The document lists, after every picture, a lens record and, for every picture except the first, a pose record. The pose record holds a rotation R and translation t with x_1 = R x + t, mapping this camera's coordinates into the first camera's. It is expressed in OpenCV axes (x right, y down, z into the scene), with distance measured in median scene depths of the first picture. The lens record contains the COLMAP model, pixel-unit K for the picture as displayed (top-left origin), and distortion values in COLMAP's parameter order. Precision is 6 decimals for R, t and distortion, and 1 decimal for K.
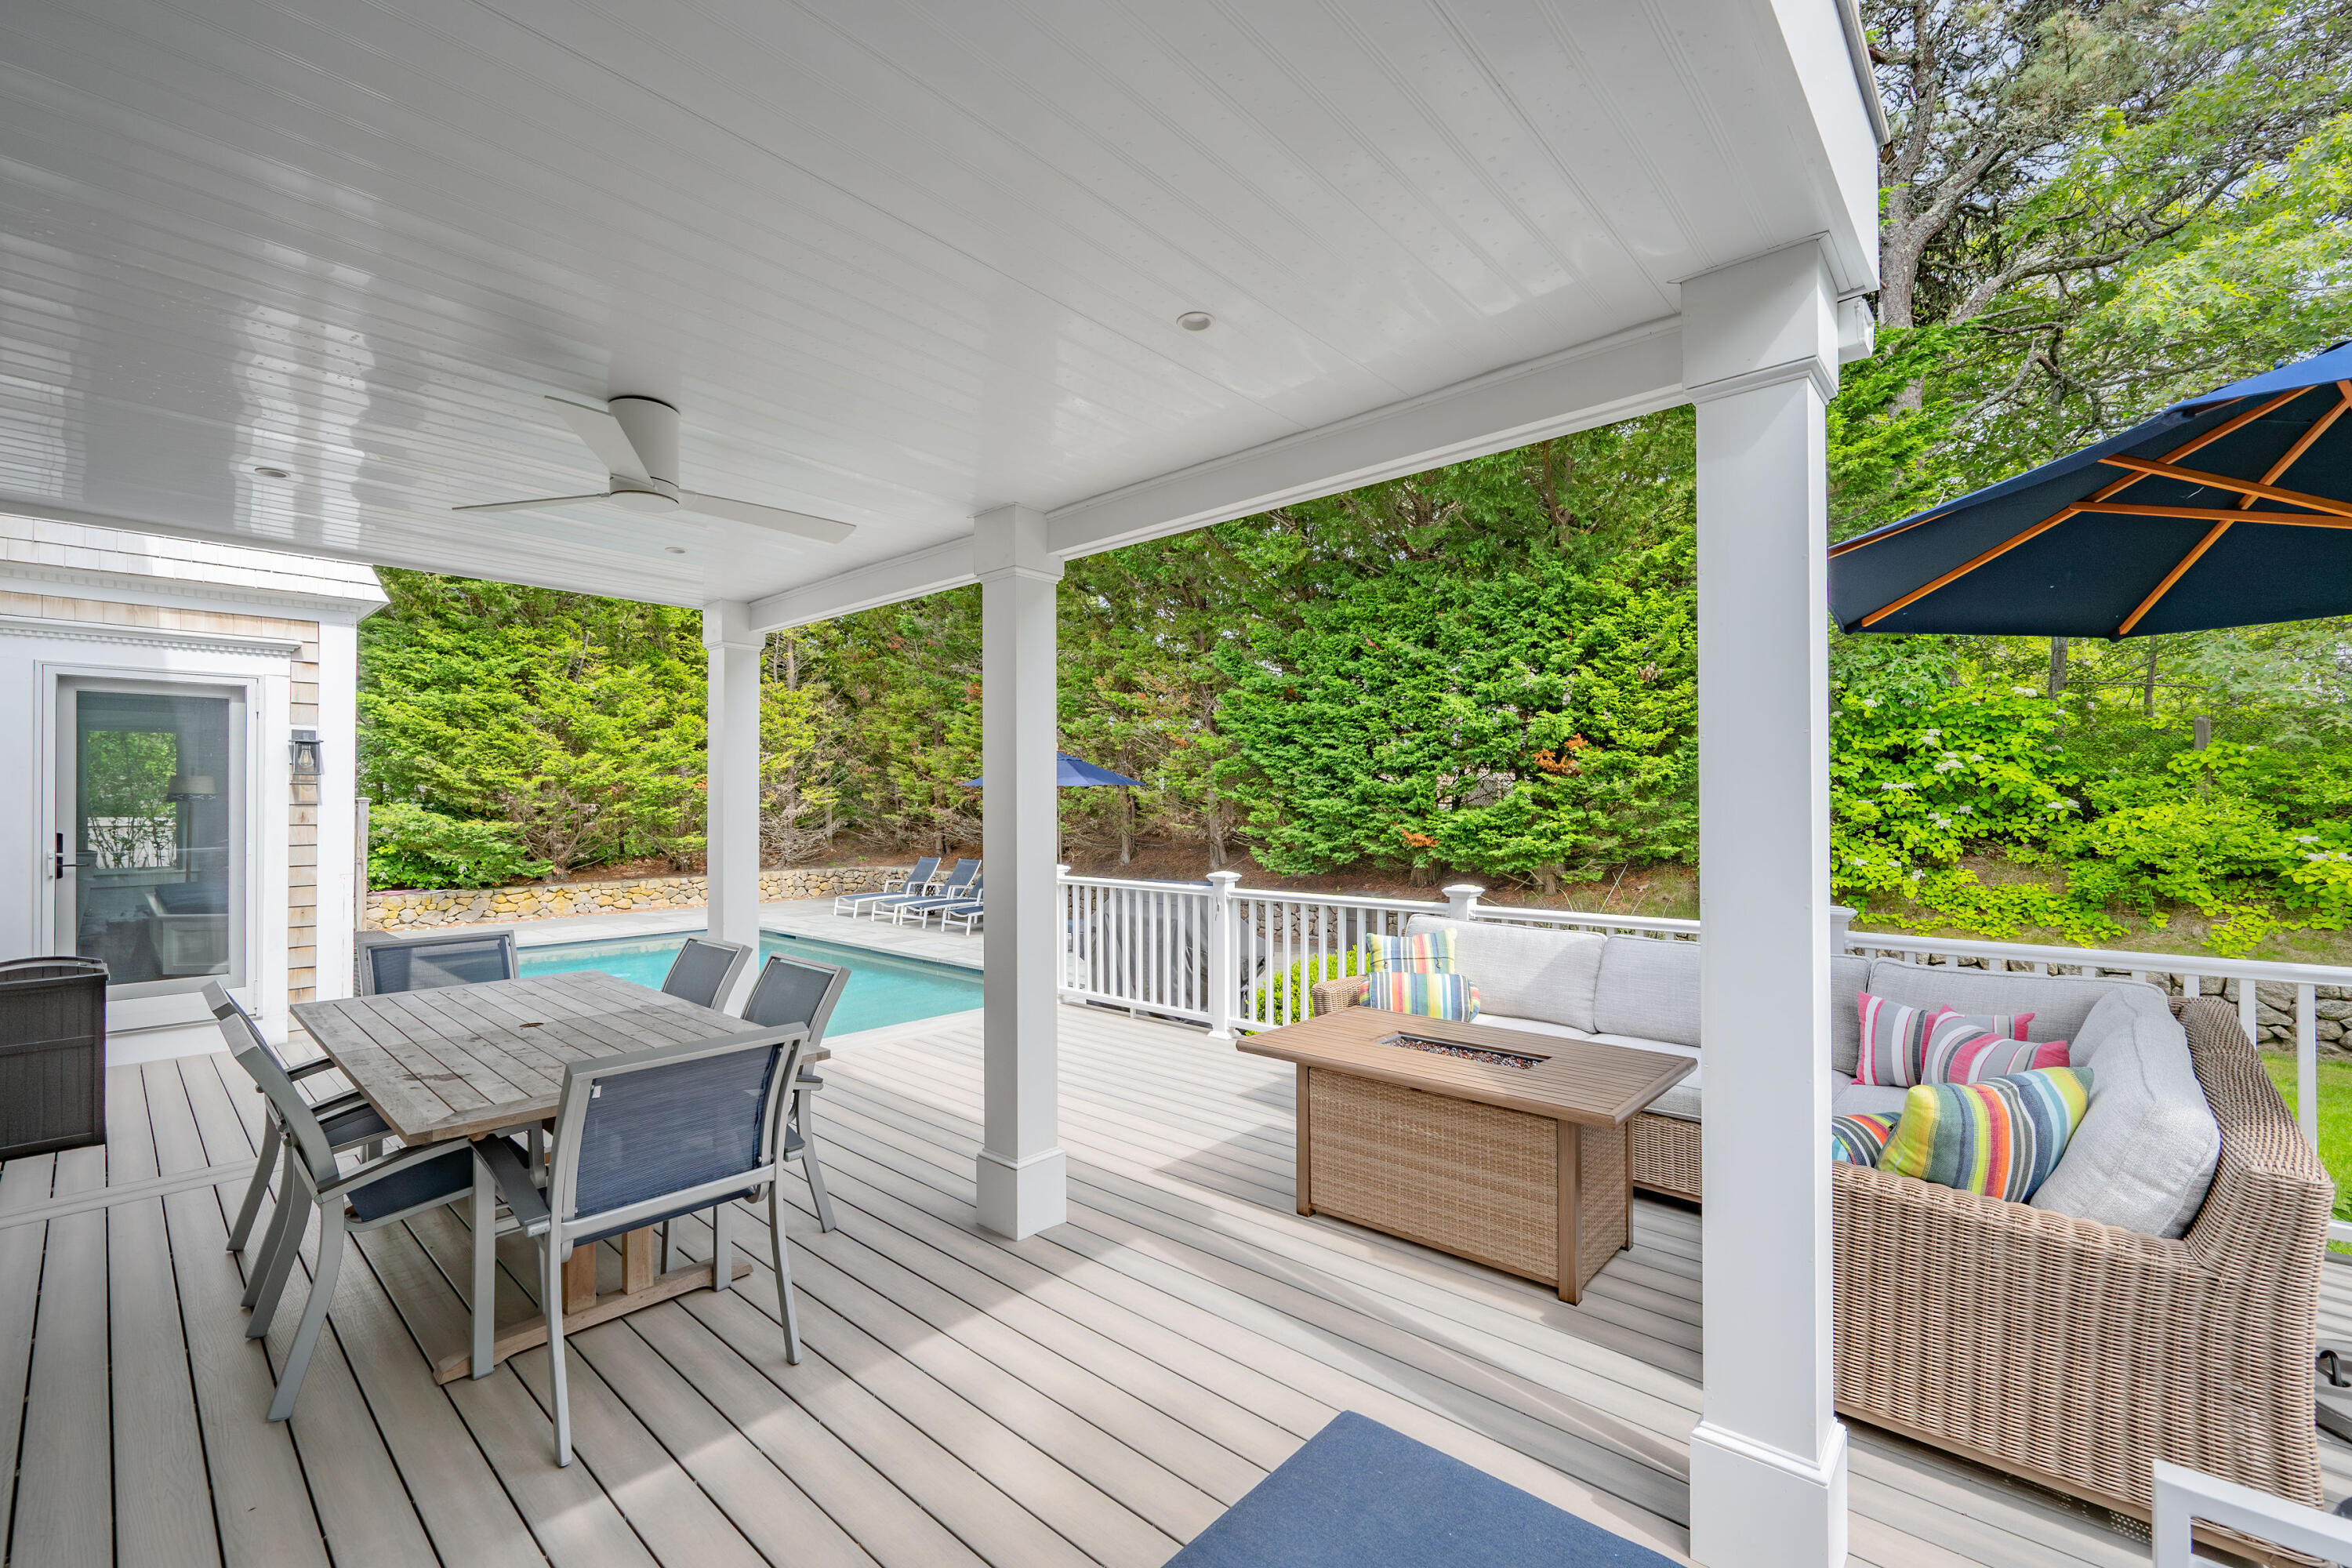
lens RADIAL K [[975.1, 0, 1167.1], [0, 975.1, 791.0], [0, 0, 1]] dist [-0.000941, 0.000176]
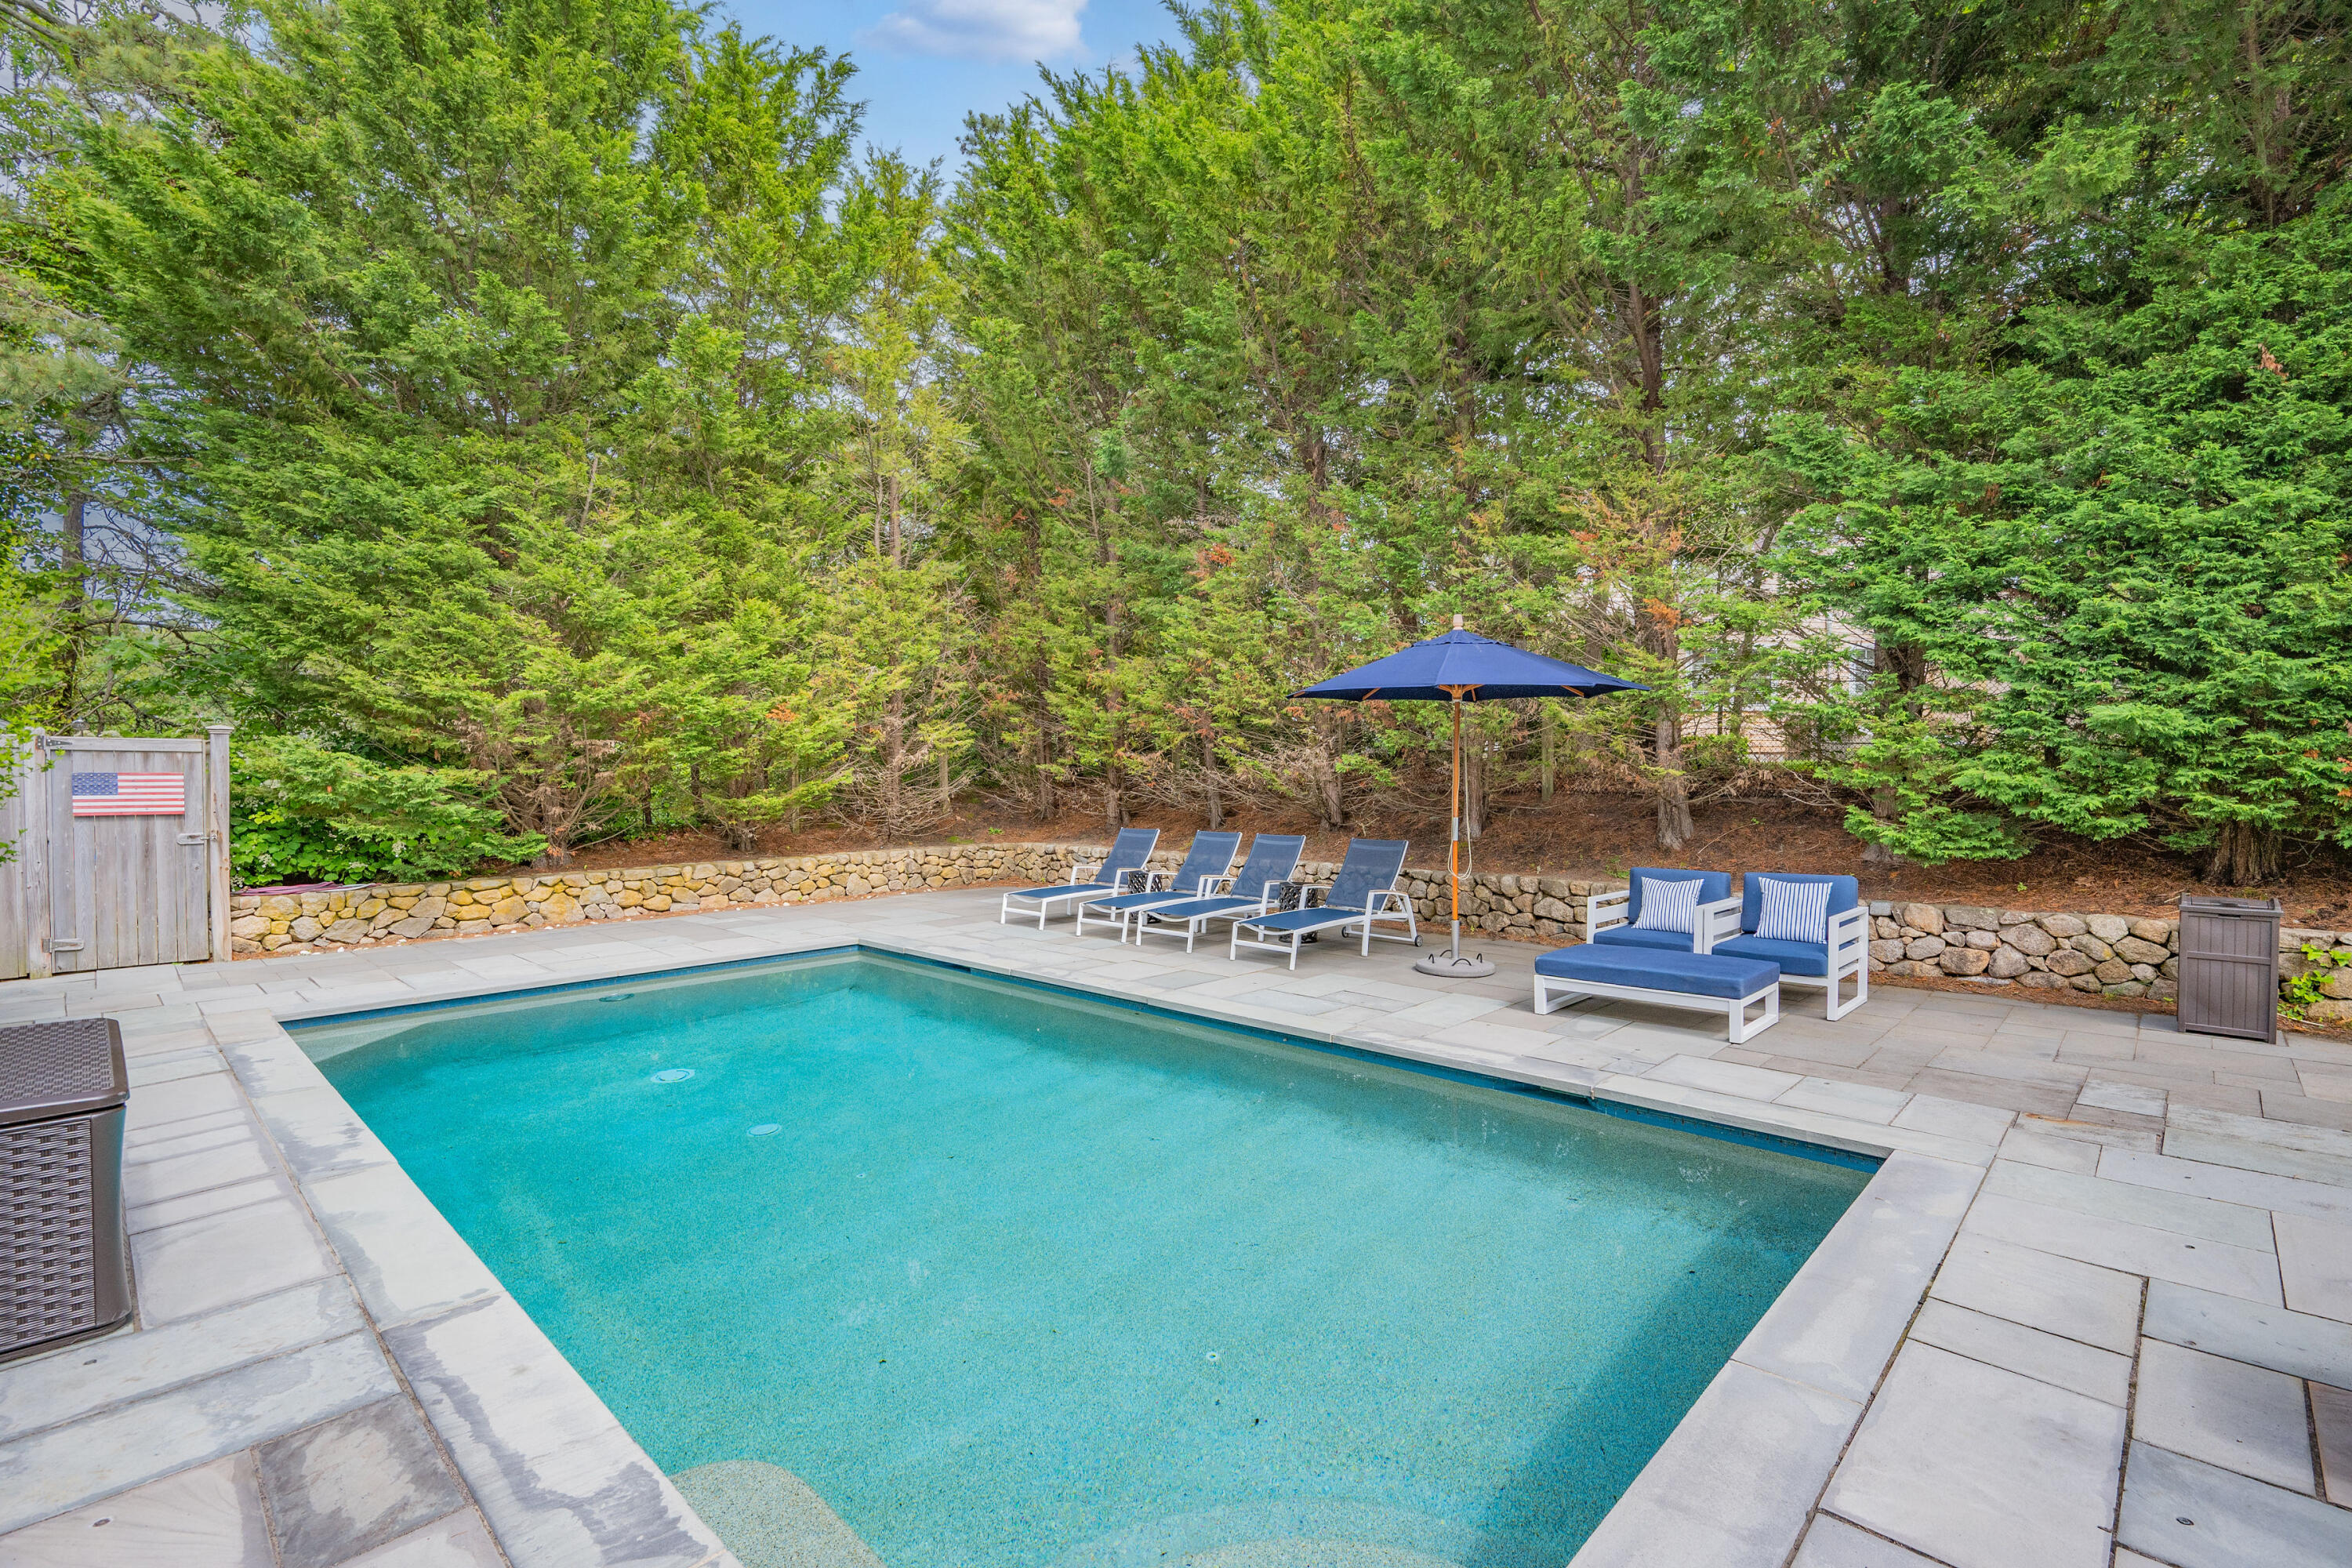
lens RADIAL K [[1067.0, 0, 1177.5], [0, 1067.0, 793.4], [0, 0, 1]] dist [-0.001611, -0.000342]
pose [[0.999704, -0.002449, -0.024204, -0.227840], [0.003254, 0.999441, 0.033268, 0.025716], [0.024109, -0.033337, 0.999153, 0.357250]]
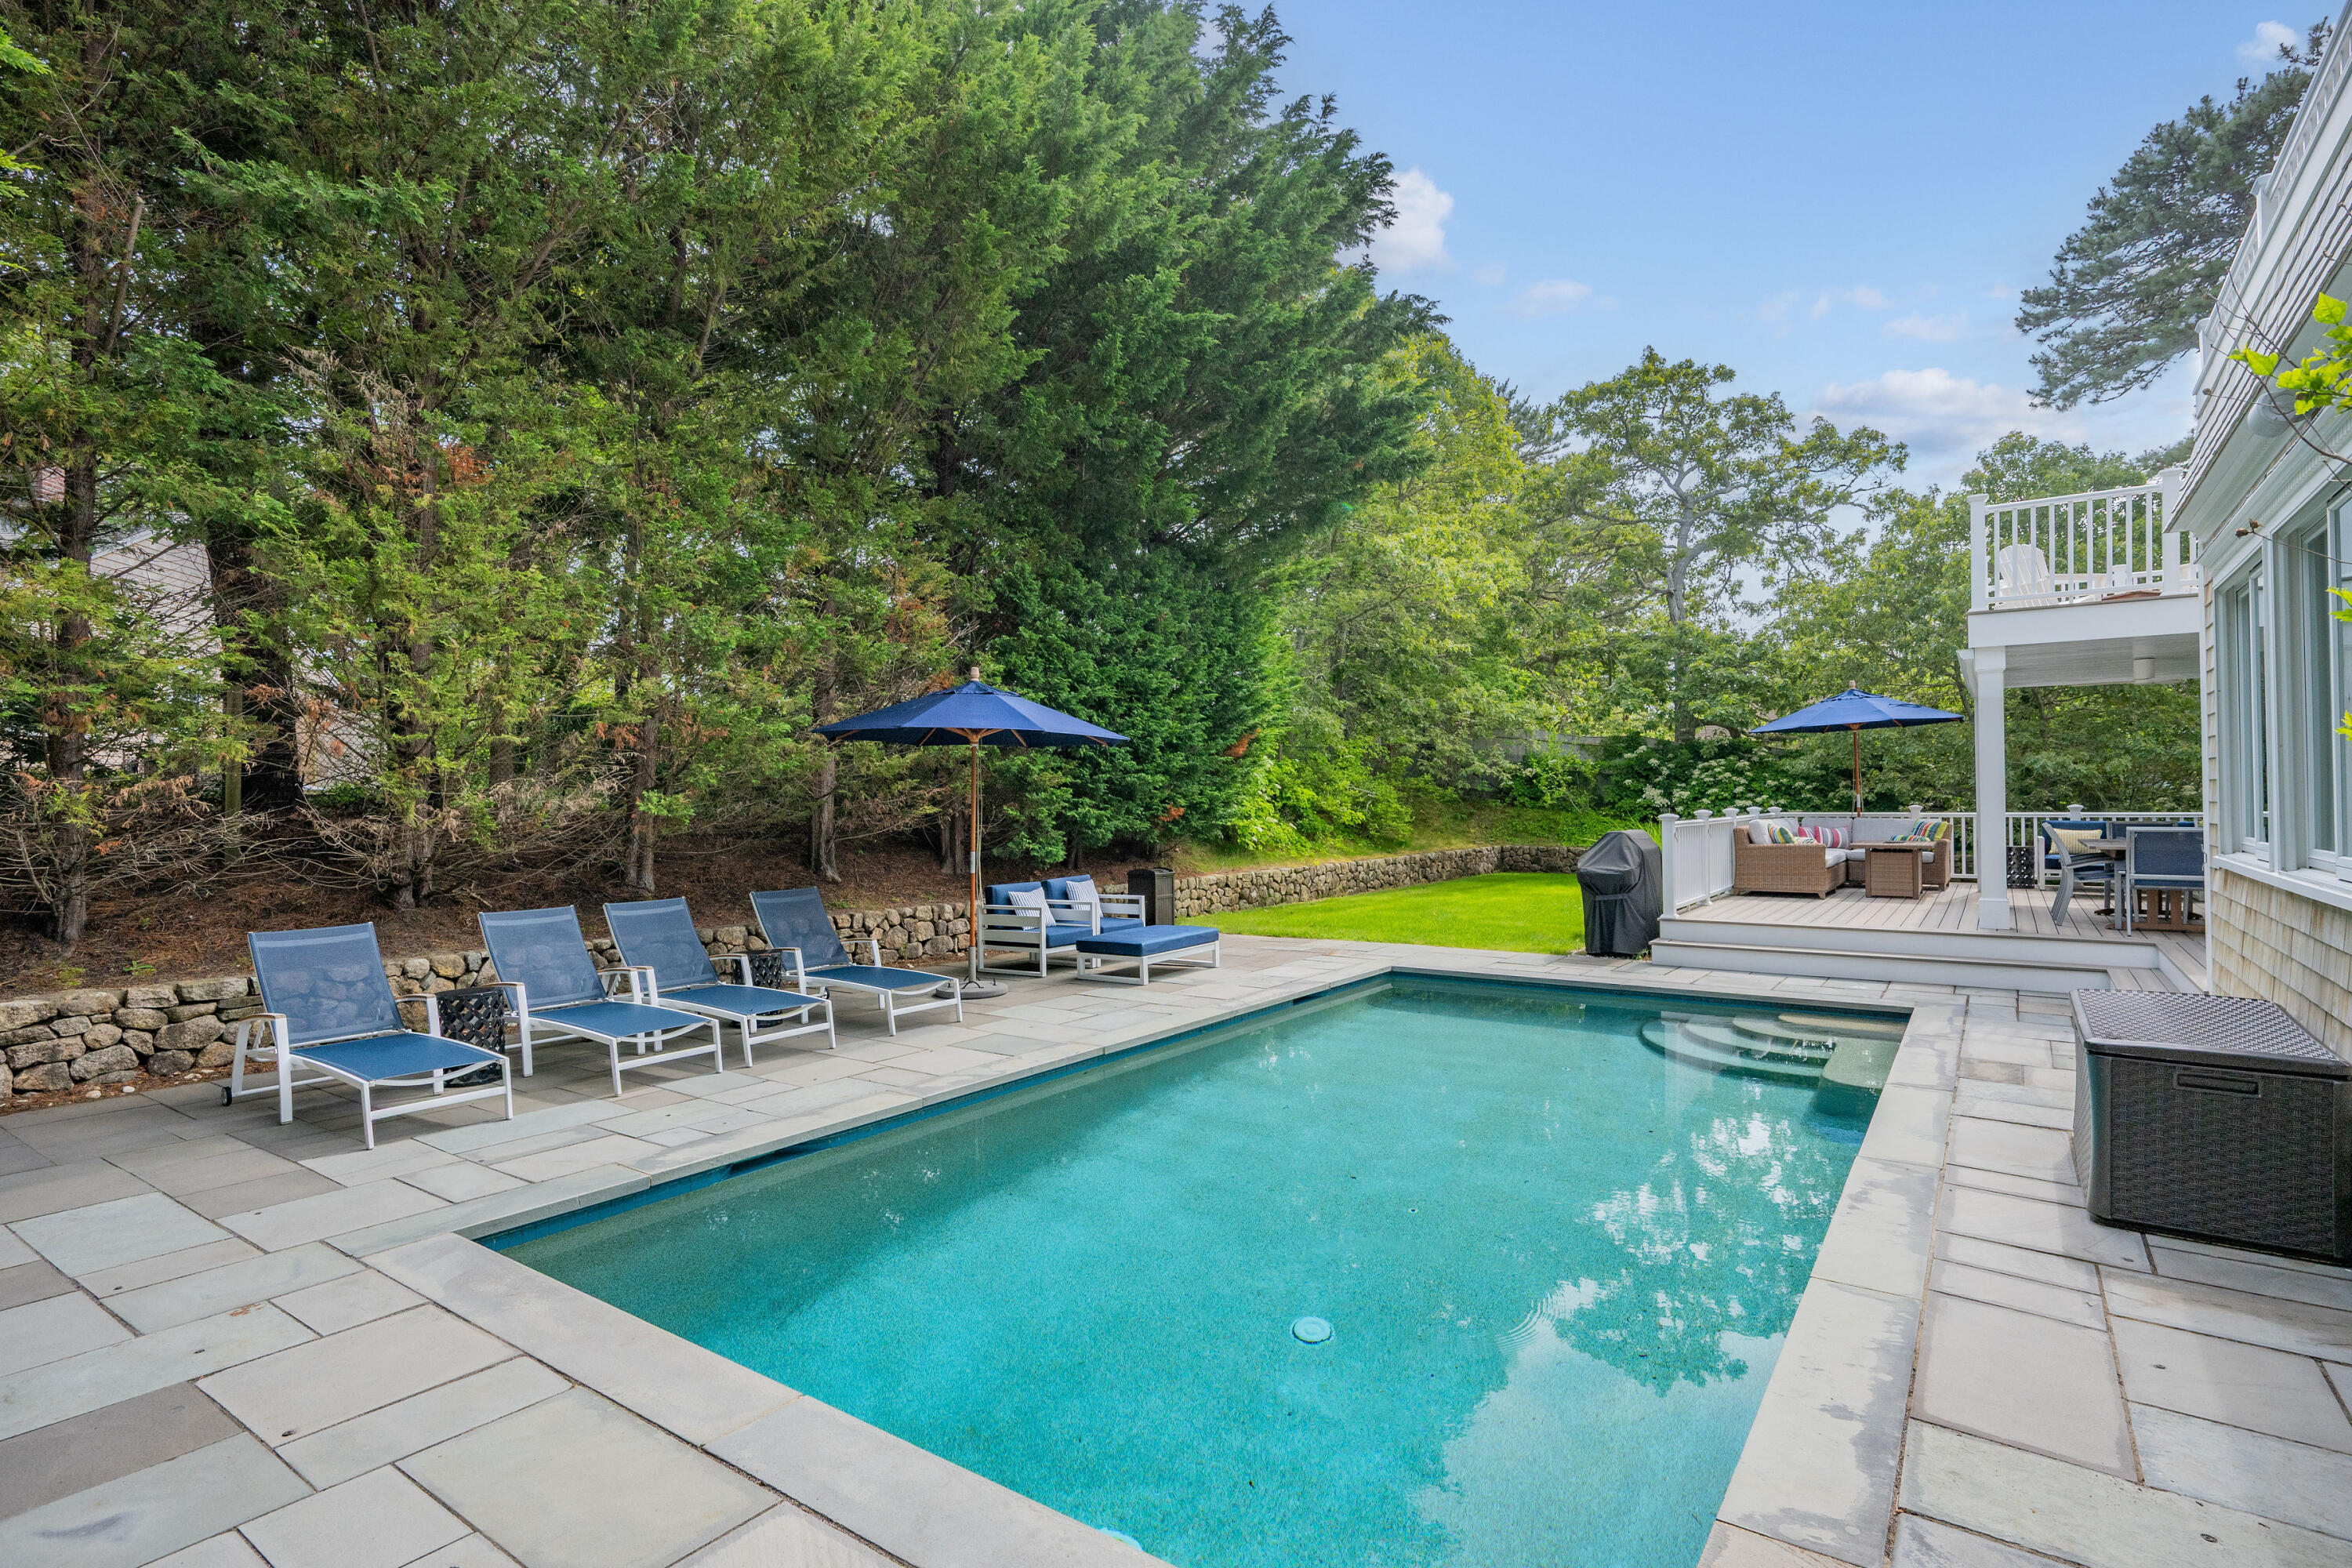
lens RADIAL K [[1105.6, 0, 1184.2], [0, 1105.6, 786.1], [0, 0, 1]] dist [-0.000765, 0.000922]
pose [[-0.113412, 0.020113, 0.993344, -0.684592], [0.000505, 0.999796, -0.020186, 0.031325], [-0.993548, -0.001787, -0.113399, 0.851711]]
